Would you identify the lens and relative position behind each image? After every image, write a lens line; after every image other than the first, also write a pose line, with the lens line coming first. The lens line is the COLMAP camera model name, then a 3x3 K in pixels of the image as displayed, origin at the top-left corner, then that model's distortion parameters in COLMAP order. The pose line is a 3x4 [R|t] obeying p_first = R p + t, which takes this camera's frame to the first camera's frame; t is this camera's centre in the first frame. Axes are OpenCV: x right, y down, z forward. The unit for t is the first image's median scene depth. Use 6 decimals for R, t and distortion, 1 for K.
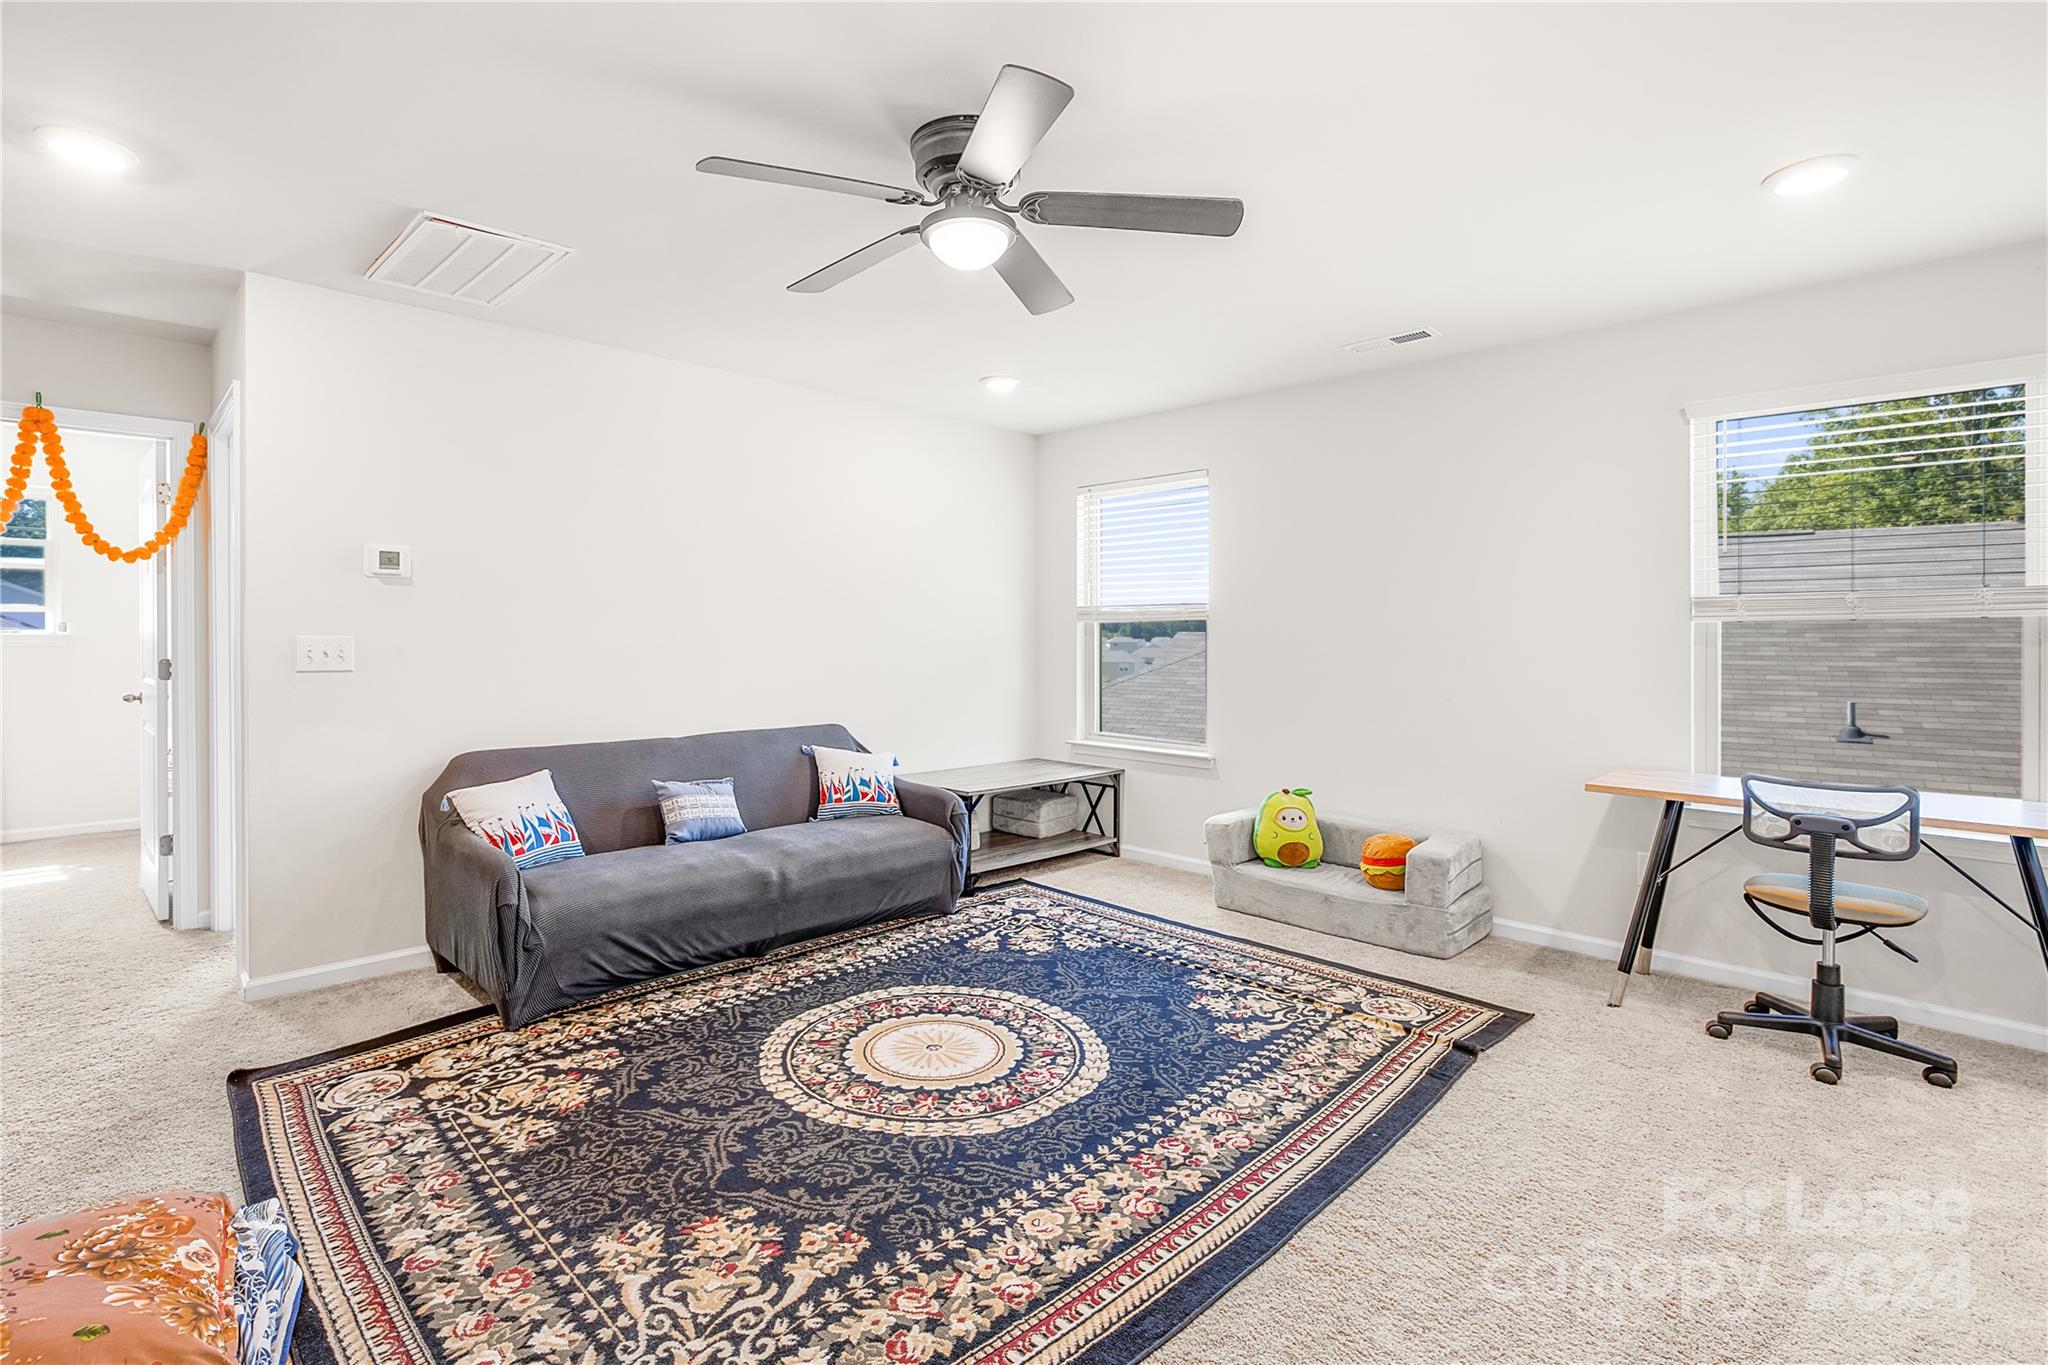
lens RADIAL K [[934.0, 0, 972.7], [0, 934.0, 659.8], [0, 0, 1]] dist [-0.036714, 0.018560]
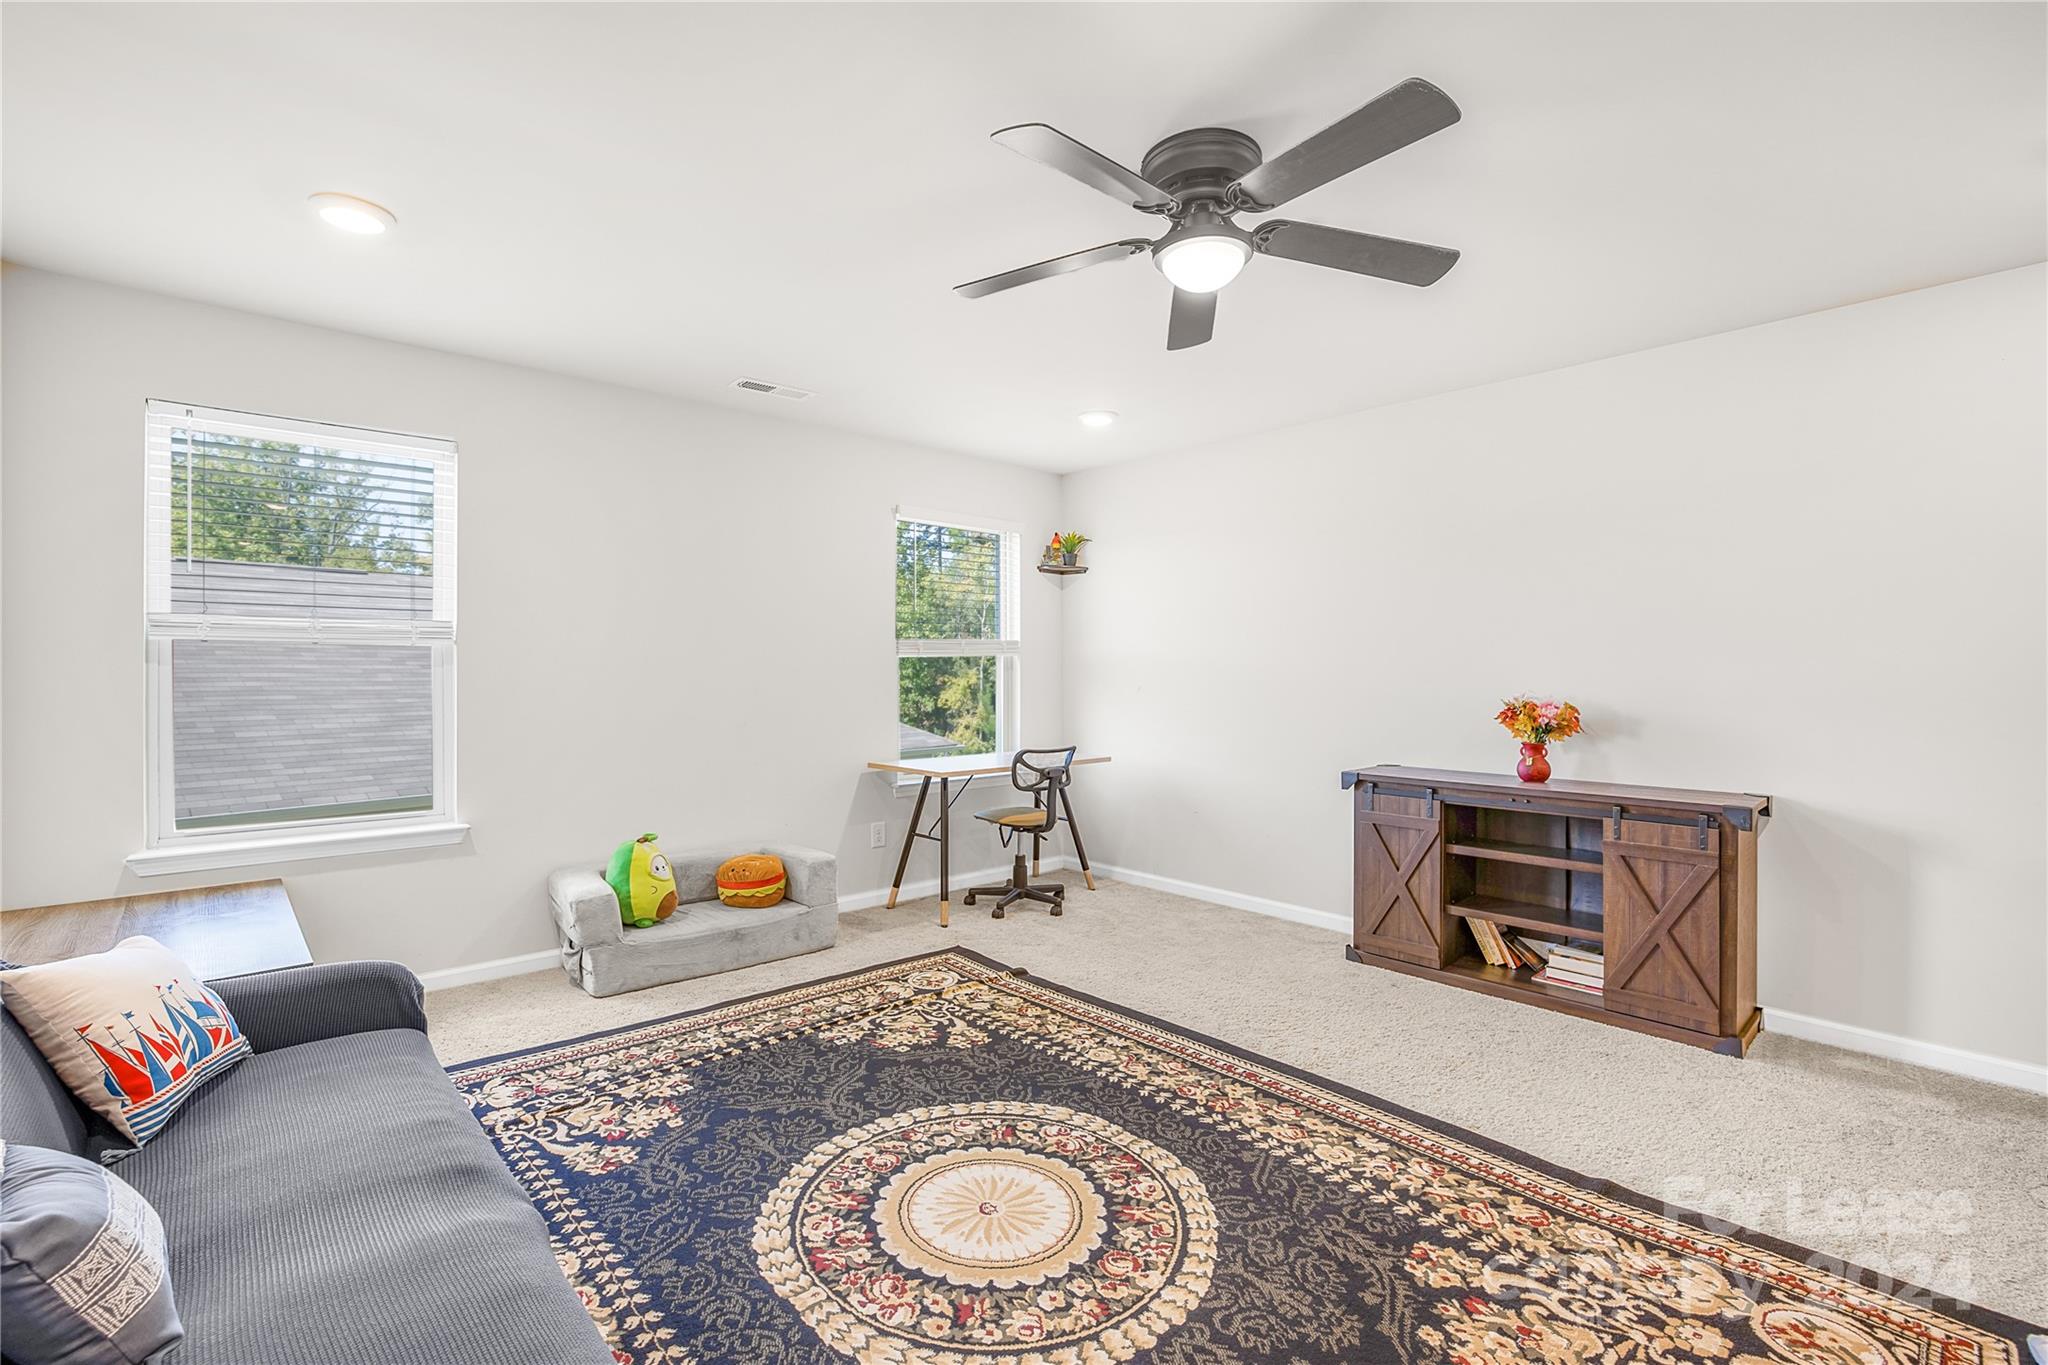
lens RADIAL K [[886.1, 0, 1009.4], [0, 886.1, 672.7], [0, 0, 1]] dist [-0.042999, 0.016372]
pose [[0.057470, -0.006687, 0.998325, -0.722261], [0.021984, 0.999744, 0.005431, -0.022841], [-0.998105, 0.021635, 0.057603, 0.896978]]
